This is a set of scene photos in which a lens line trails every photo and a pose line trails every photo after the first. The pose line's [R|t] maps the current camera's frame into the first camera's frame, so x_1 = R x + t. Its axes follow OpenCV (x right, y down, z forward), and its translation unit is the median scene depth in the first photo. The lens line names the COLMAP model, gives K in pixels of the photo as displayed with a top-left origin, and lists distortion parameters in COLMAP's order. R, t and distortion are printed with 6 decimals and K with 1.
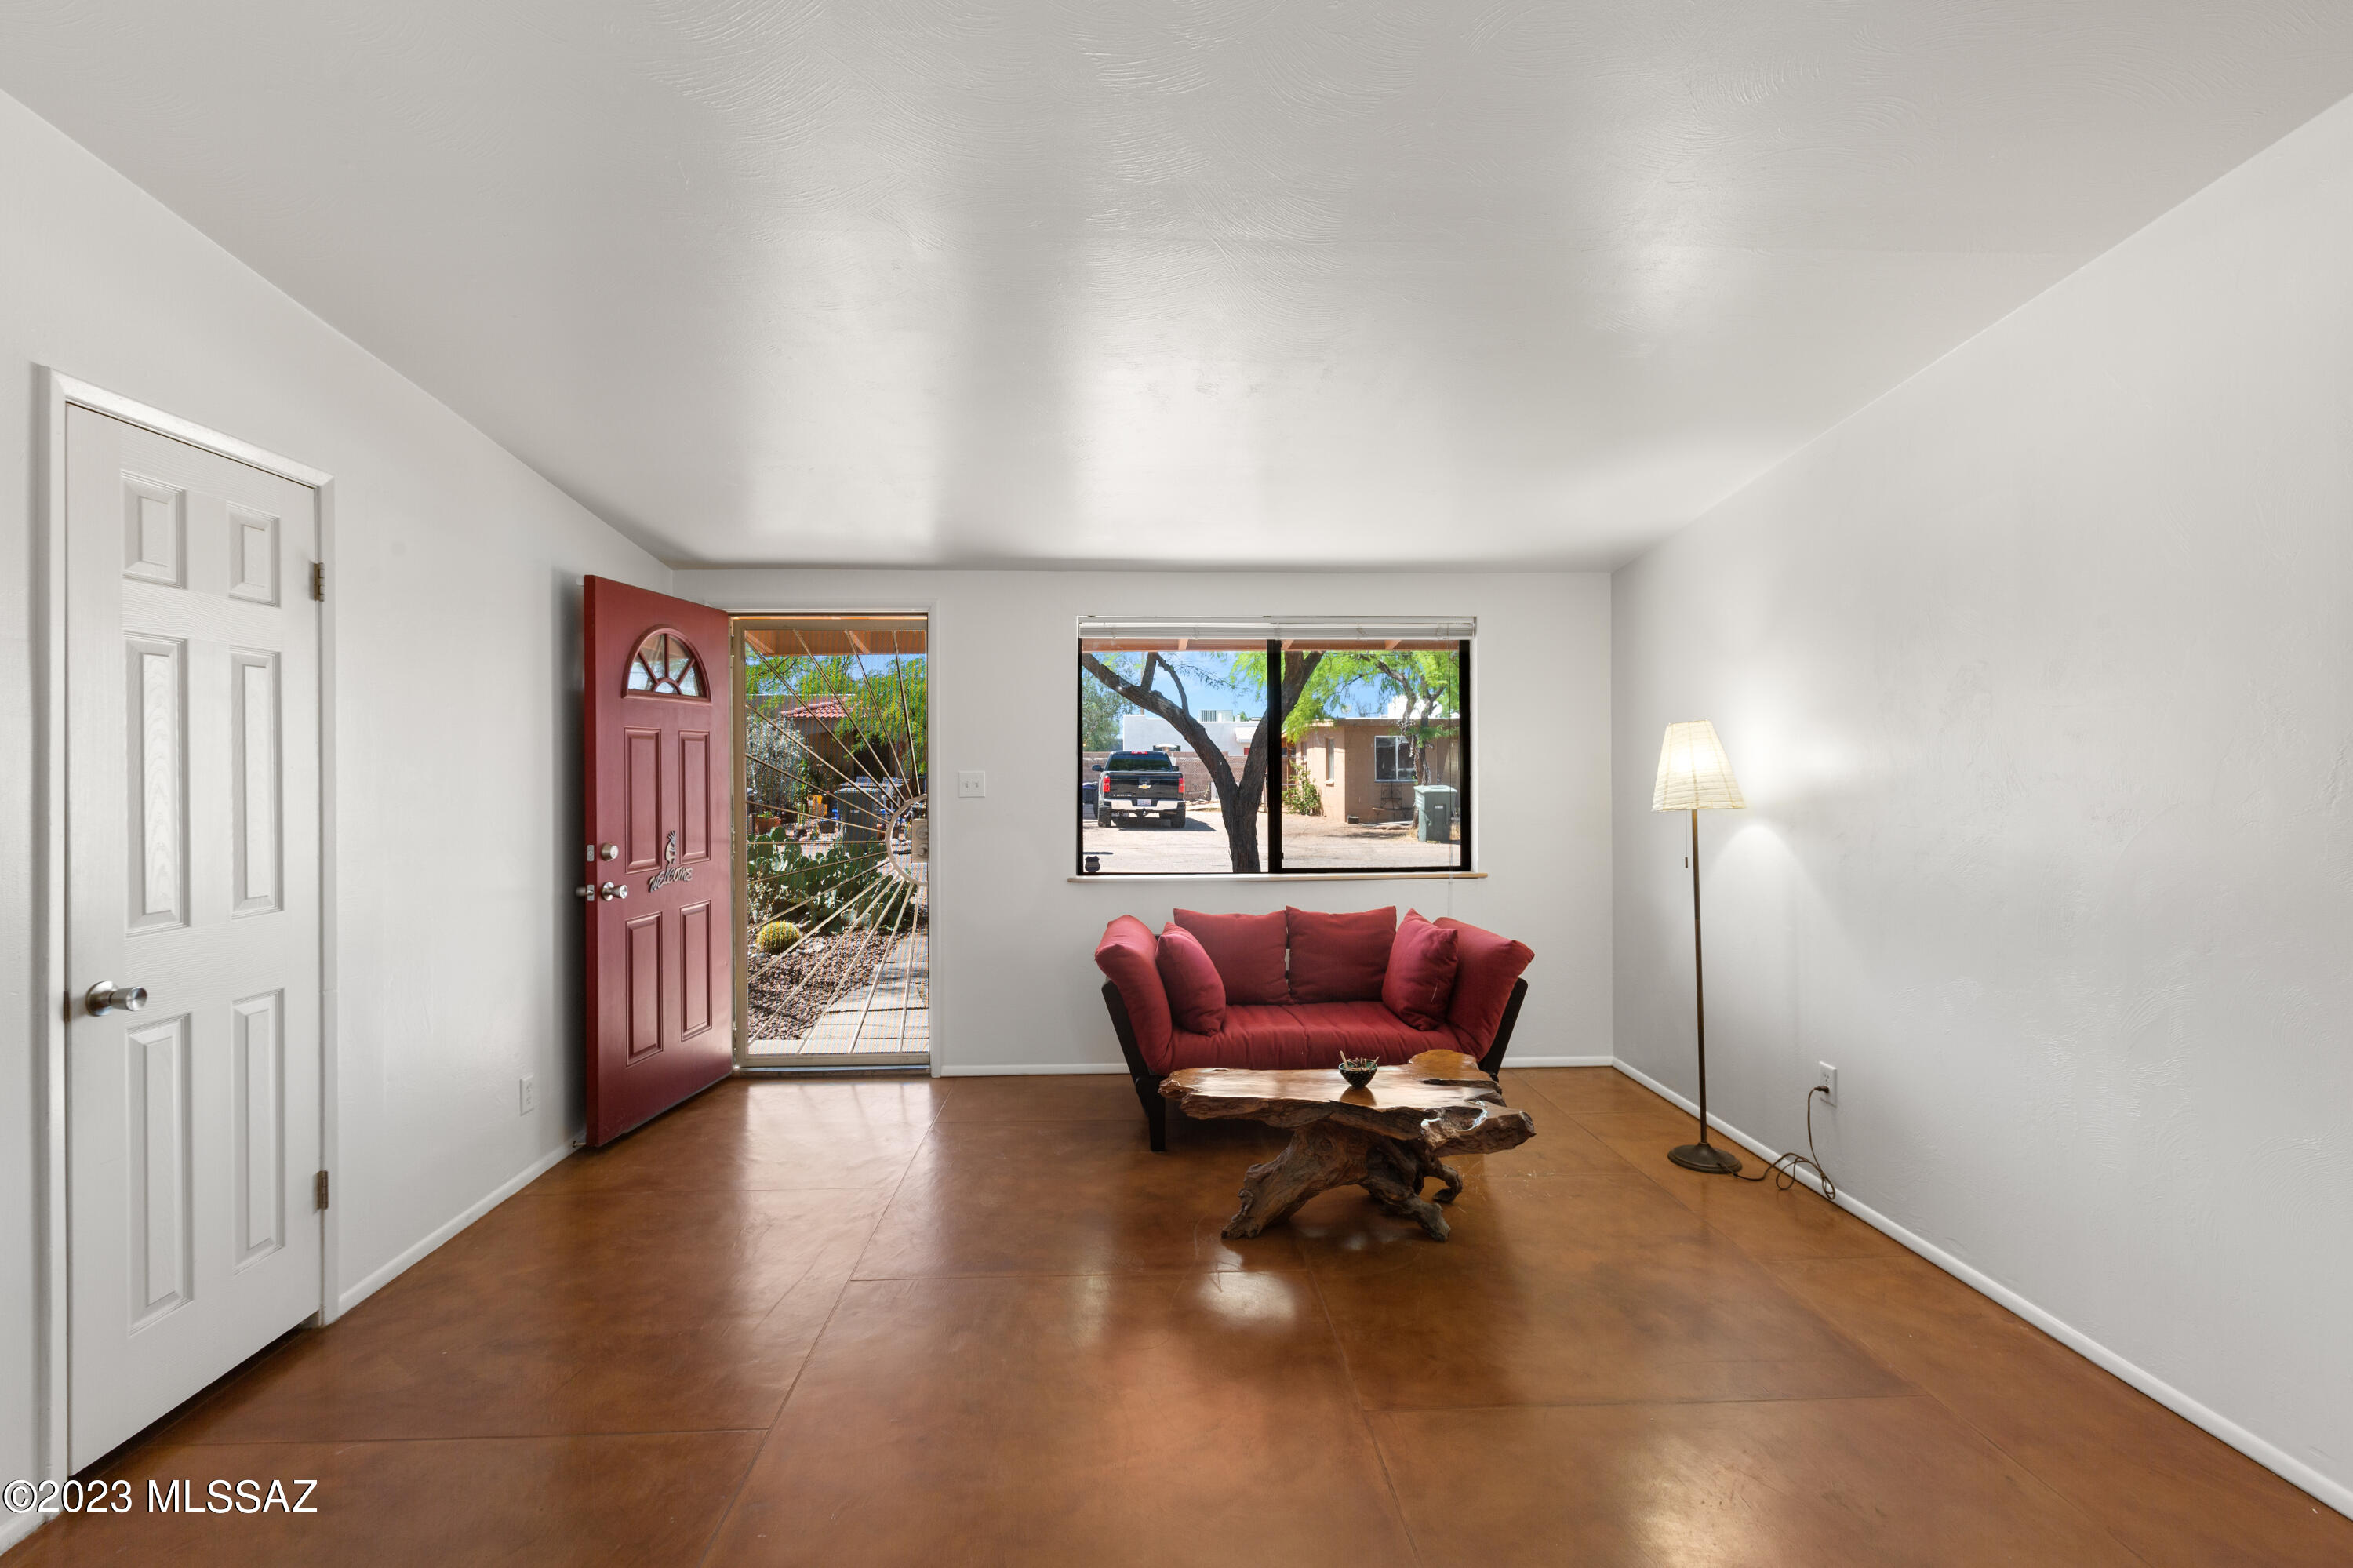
lens RADIAL K [[1042.7, 0, 1168.0], [0, 1042.7, 764.0], [0, 0, 1]] dist [0.003825, -0.001364]
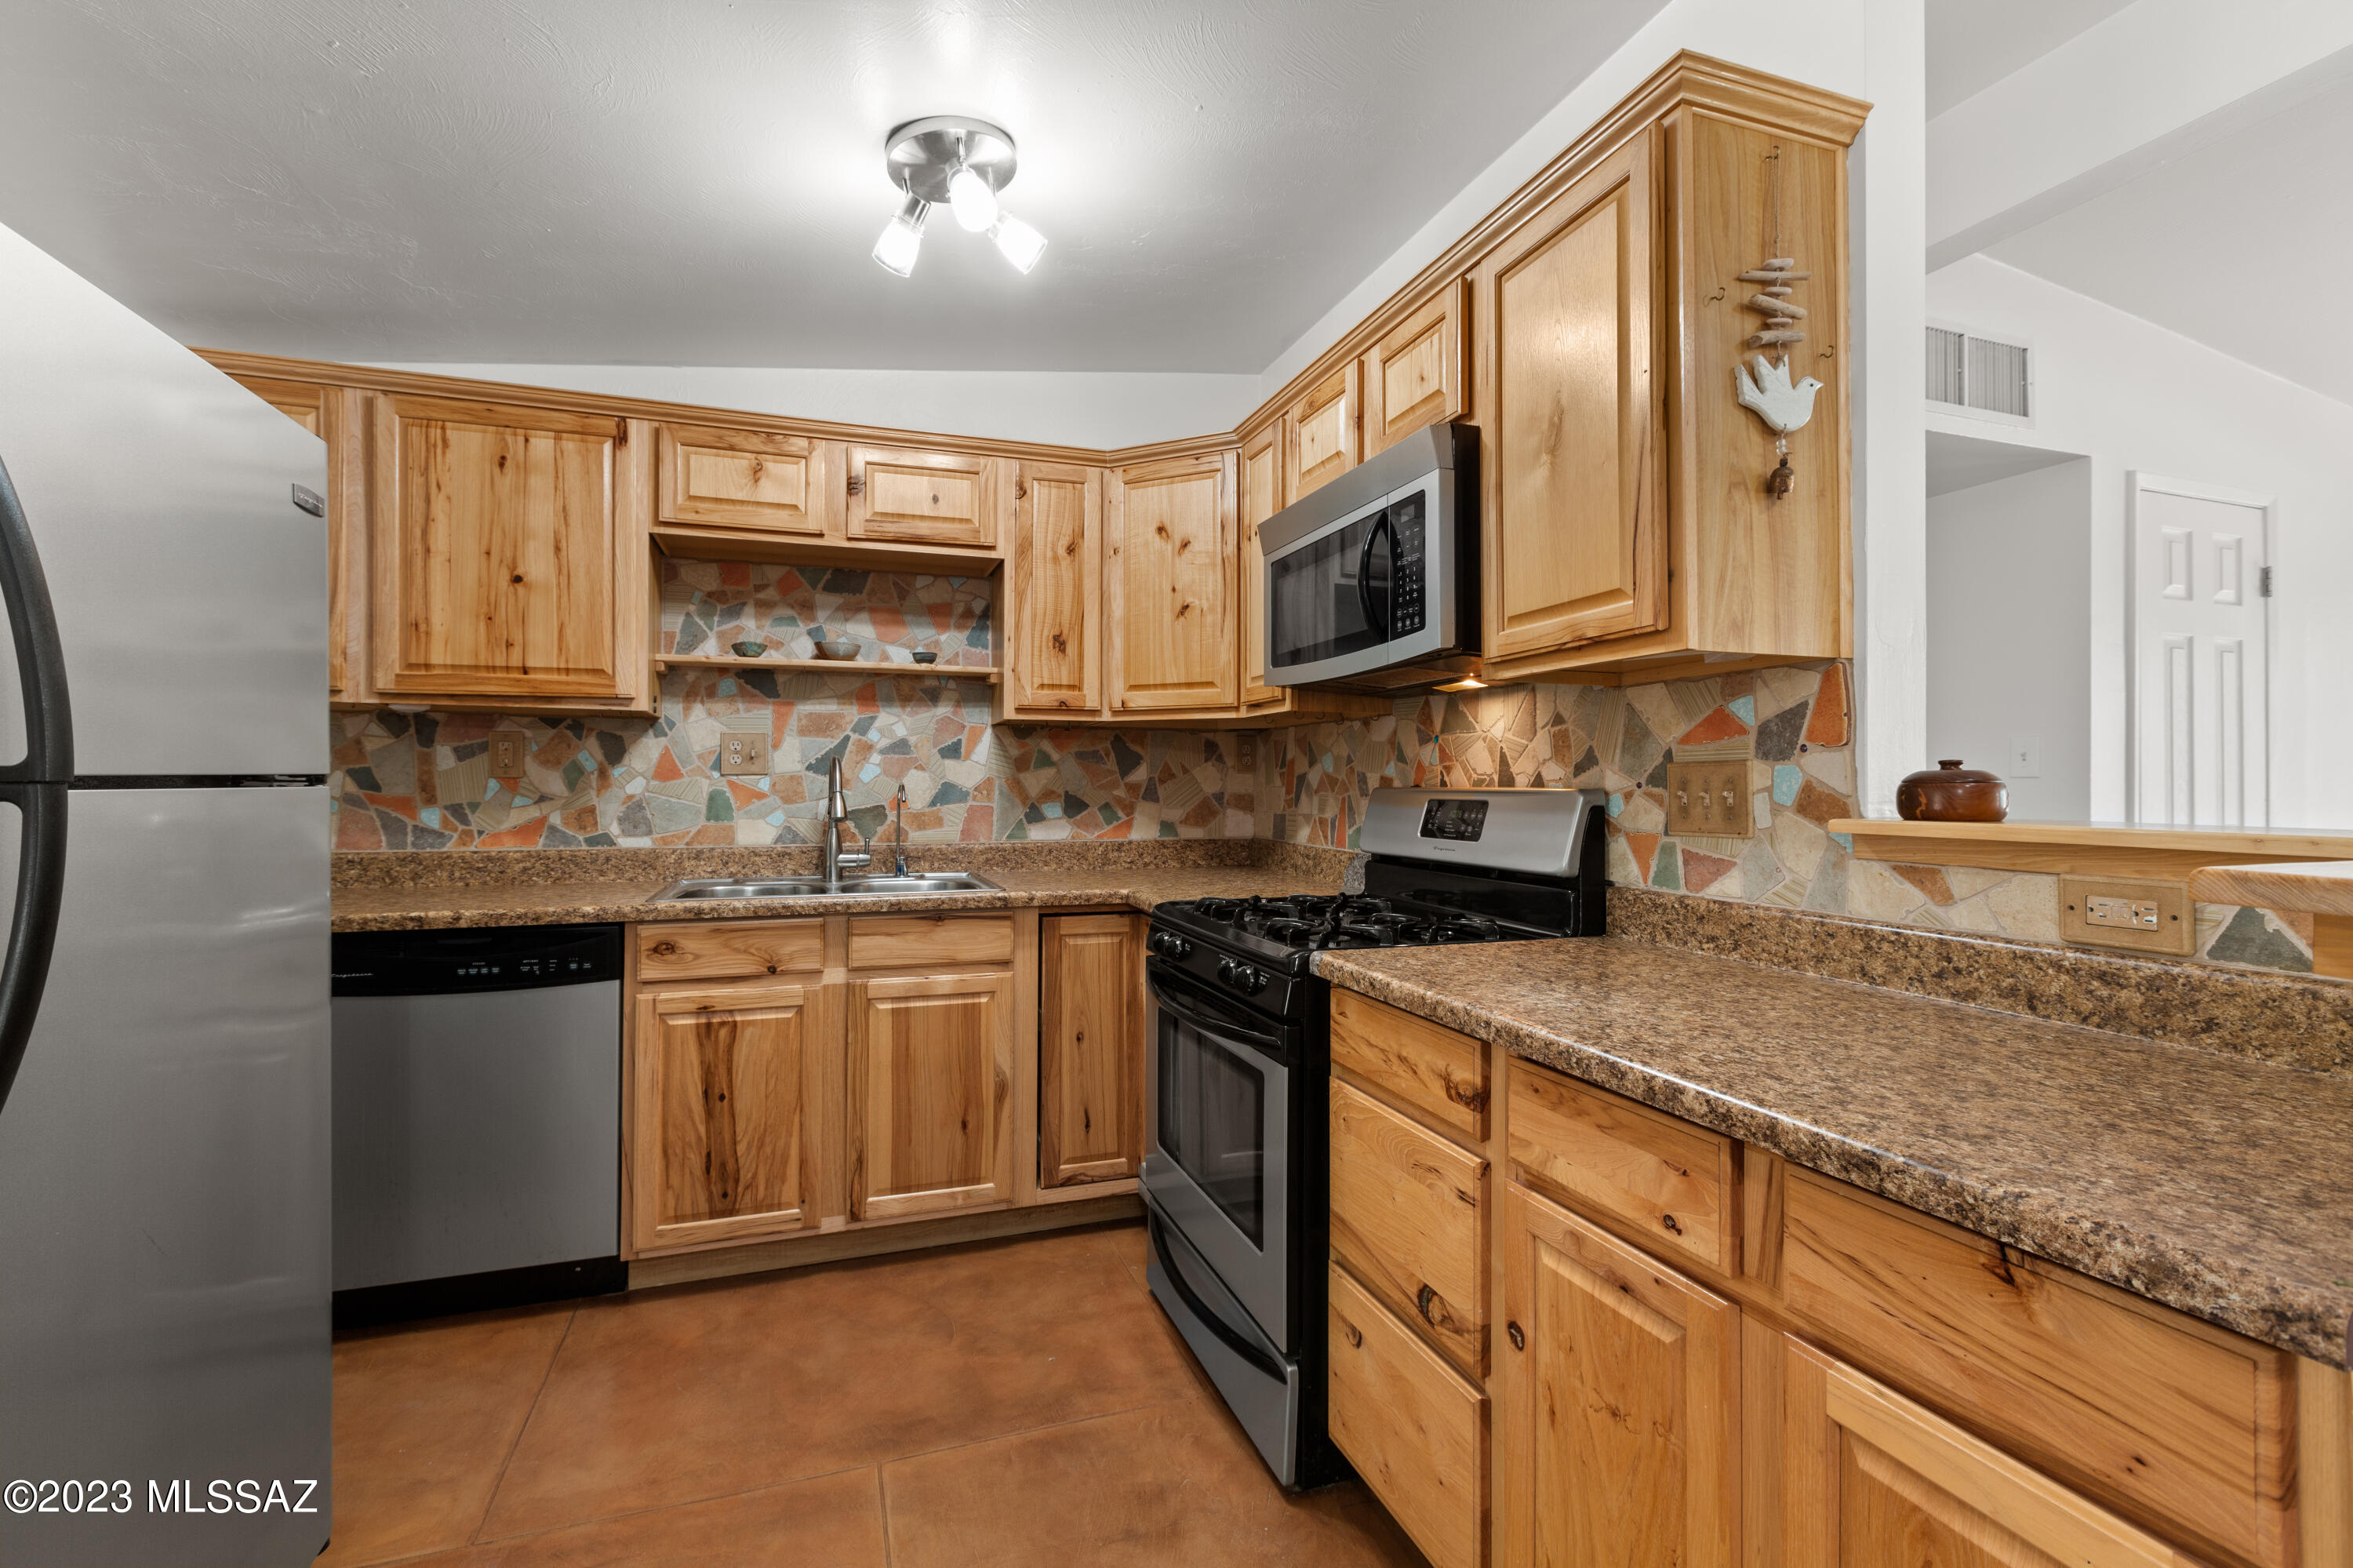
lens RADIAL K [[1042.7, 0, 1172.5], [0, 1042.7, 780.0], [0, 0, 1]] dist [0.003825, -0.001364]
pose [[0.282645, 0.003680, -0.959218, 0.020267], [-0.002644, 0.999992, 0.003057, 0.044684], [0.959221, 0.001672, 0.282652, -0.430859]]
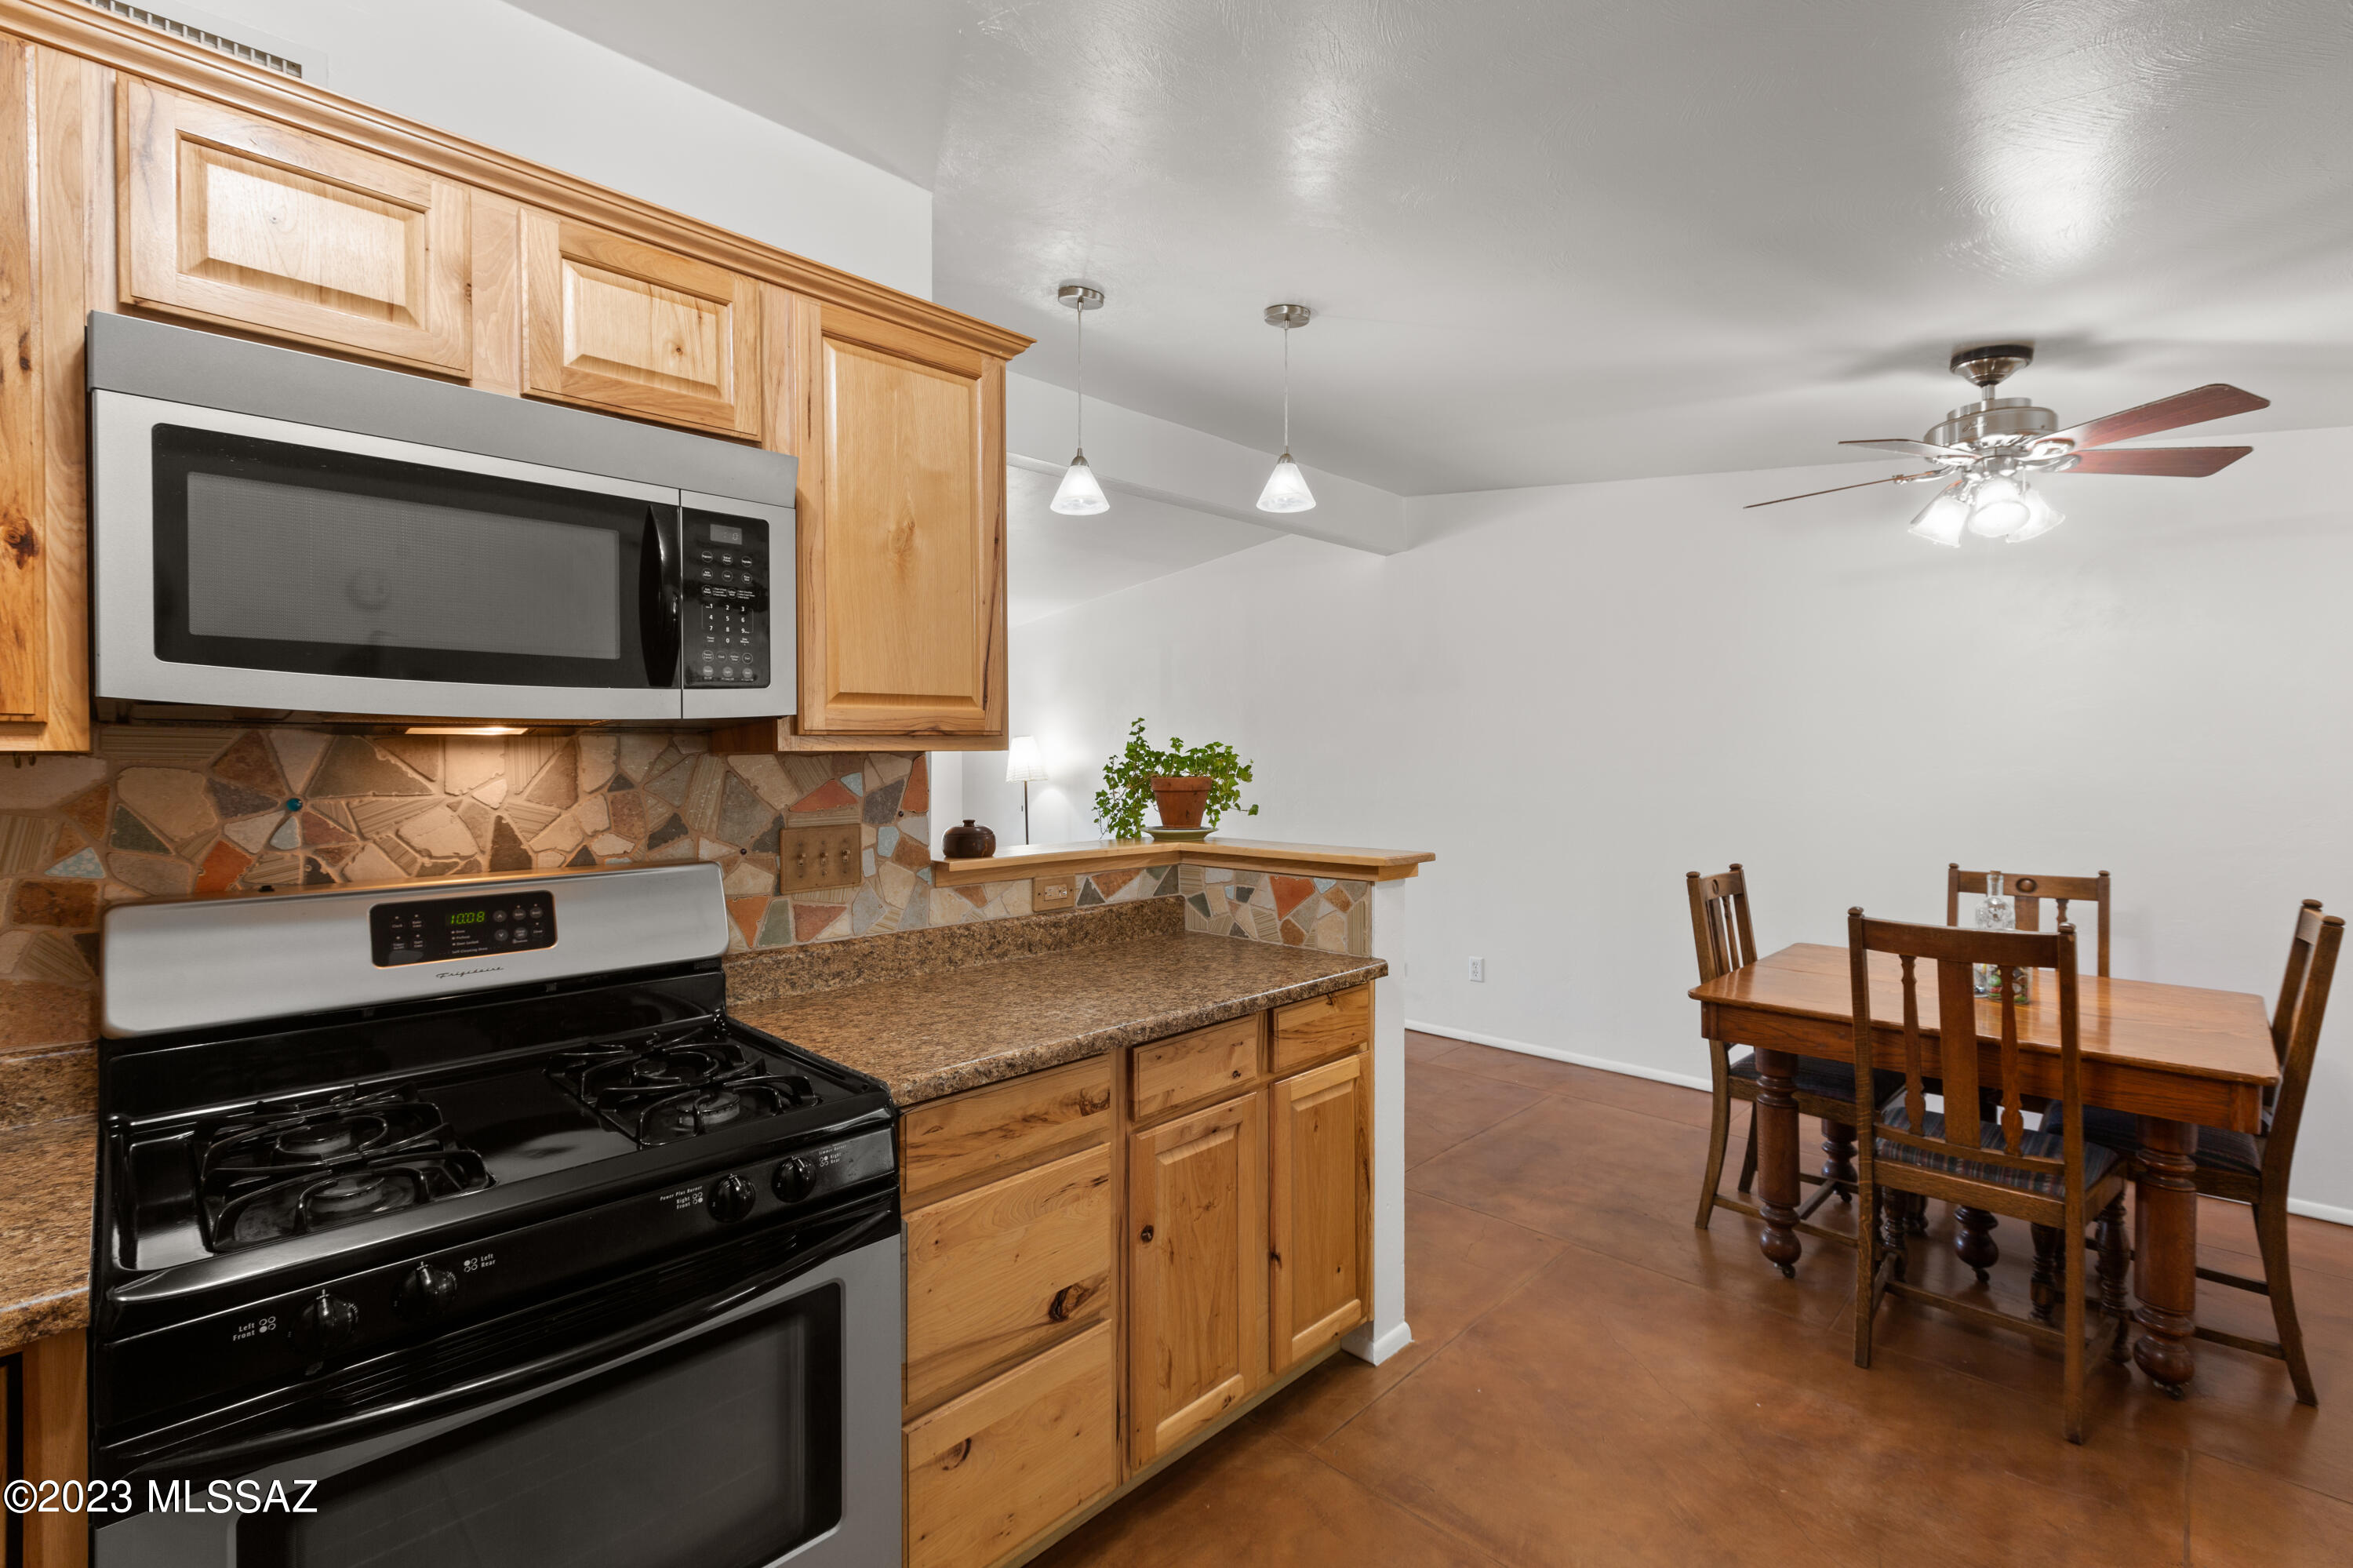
lens RADIAL K [[1042.7, 0, 1164.6], [0, 1042.7, 769.3], [0, 0, 1]] dist [0.003825, -0.001364]
pose [[0.737565, -0.002234, 0.675273, -0.579356], [-0.004840, 0.999951, 0.008595, 0.003037], [-0.675259, -0.009607, 0.737518, -0.589710]]
